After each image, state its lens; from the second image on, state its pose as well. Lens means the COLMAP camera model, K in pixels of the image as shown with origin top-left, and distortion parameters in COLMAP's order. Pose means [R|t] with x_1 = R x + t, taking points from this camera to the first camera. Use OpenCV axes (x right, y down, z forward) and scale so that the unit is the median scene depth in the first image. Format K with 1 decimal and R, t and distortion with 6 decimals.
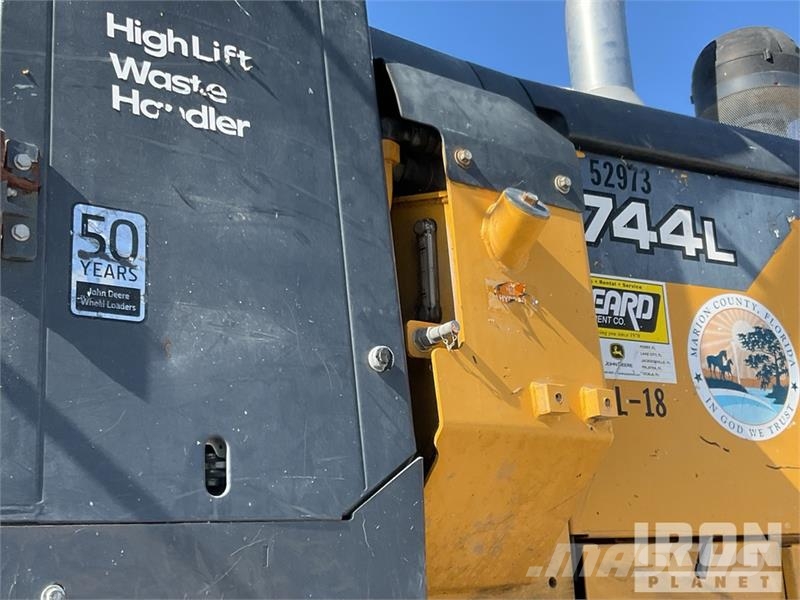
lens RADIAL K [[1006.0, 0, 400.4], [0, 1006.0, 303.7], [0, 0, 1]] dist [0.036277, 0.000000]
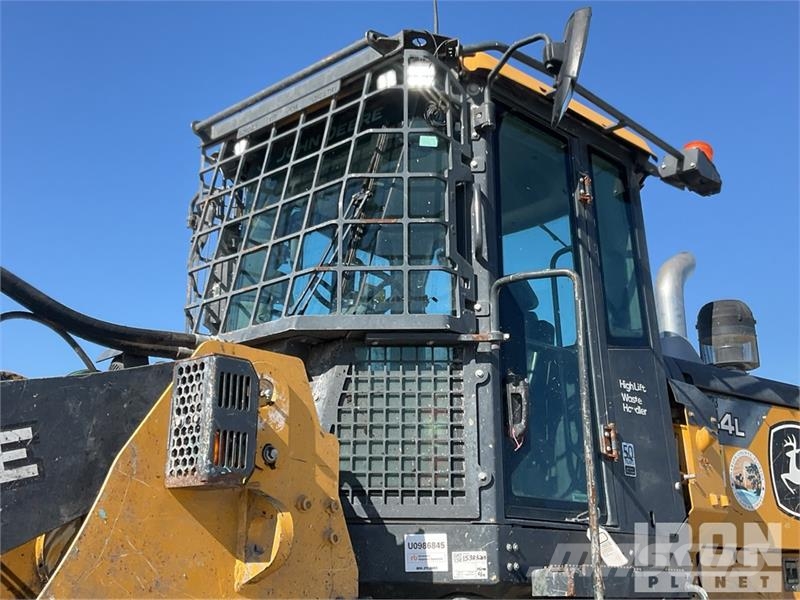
lens RADIAL K [[923.5, 0, 395.0], [0, 923.5, 294.5], [0, 0, 1]] dist [0.054499, 0.000000]
pose [[0.984769, 0.102856, 0.140179, -1.212087], [-0.100101, 0.994622, -0.026580, -0.335945], [-0.142160, 0.012143, 0.989769, -1.590639]]
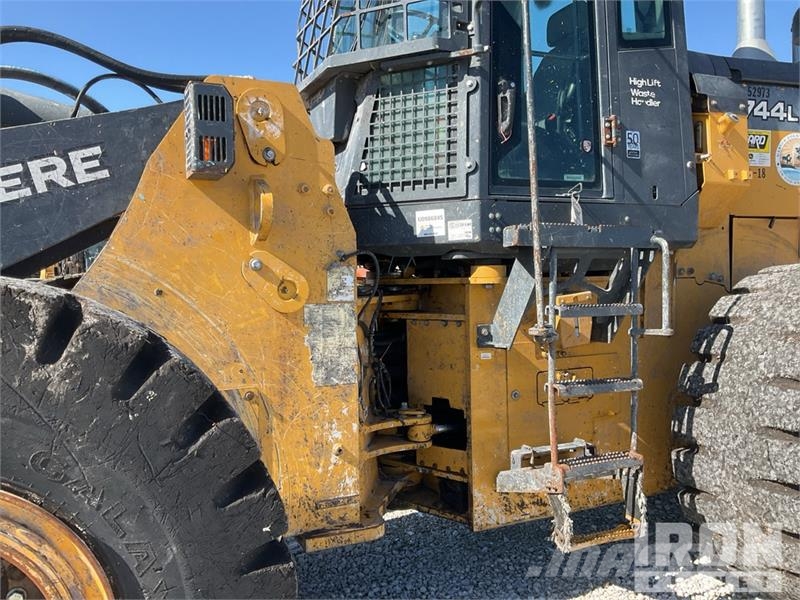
lens RADIAL K [[660.7, 0, 398.8], [0, 660.7, 307.2], [0, 0, 1]] dist [0.072072, -0.130842]
pose [[0.977274, 0.037725, -0.208594, -0.483436], [0.029823, 0.949779, 0.311497, -0.222778], [0.209869, -0.310639, 0.927070, -1.538432]]
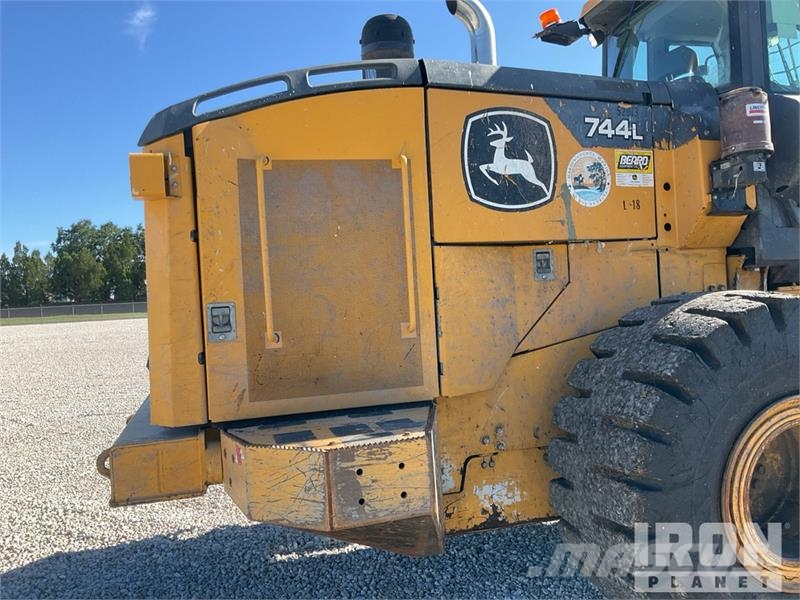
lens RADIAL K [[660.7, 0, 400.7], [0, 660.7, 297.0], [0, 0, 1]] dist [0.072072, -0.130842]
pose [[0.998604, -0.004785, -0.052603, 0.496156], [0.020170, 0.954967, 0.296026, -0.173465], [0.048818, -0.296673, 0.953730, -0.791807]]
